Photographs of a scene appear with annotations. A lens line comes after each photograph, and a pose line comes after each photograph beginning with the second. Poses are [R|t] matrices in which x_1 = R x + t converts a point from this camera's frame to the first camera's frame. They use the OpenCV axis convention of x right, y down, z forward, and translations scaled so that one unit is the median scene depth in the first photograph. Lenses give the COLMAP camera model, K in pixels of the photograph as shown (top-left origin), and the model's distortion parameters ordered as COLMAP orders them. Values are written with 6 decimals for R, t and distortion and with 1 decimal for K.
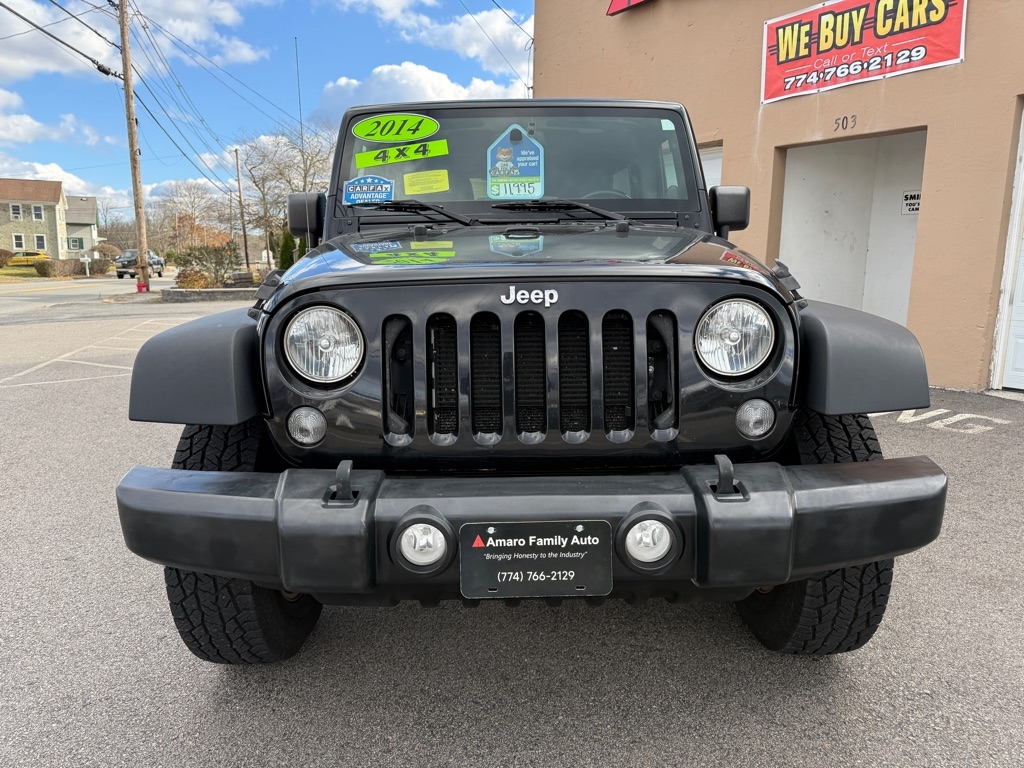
lens RADIAL K [[735.3, 0, 518.4], [0, 735.3, 391.9], [0, 0, 1]] dist [0.019123, -0.025216]
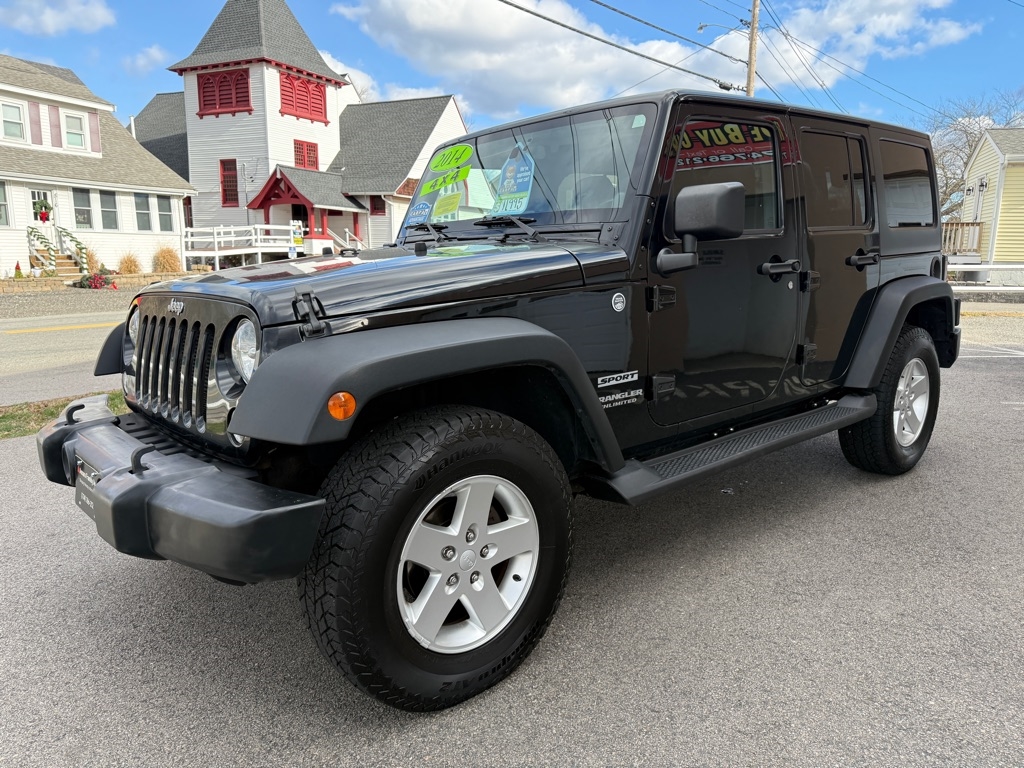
lens RADIAL K [[735.3, 0, 519.4], [0, 735.3, 379.0], [0, 0, 1]] dist [0.019123, -0.025216]
pose [[0.637432, 0.125810, -0.760166, 0.831946], [-0.133605, 0.989682, 0.051762, -0.084166], [0.758835, 0.068567, 0.647664, 0.346384]]
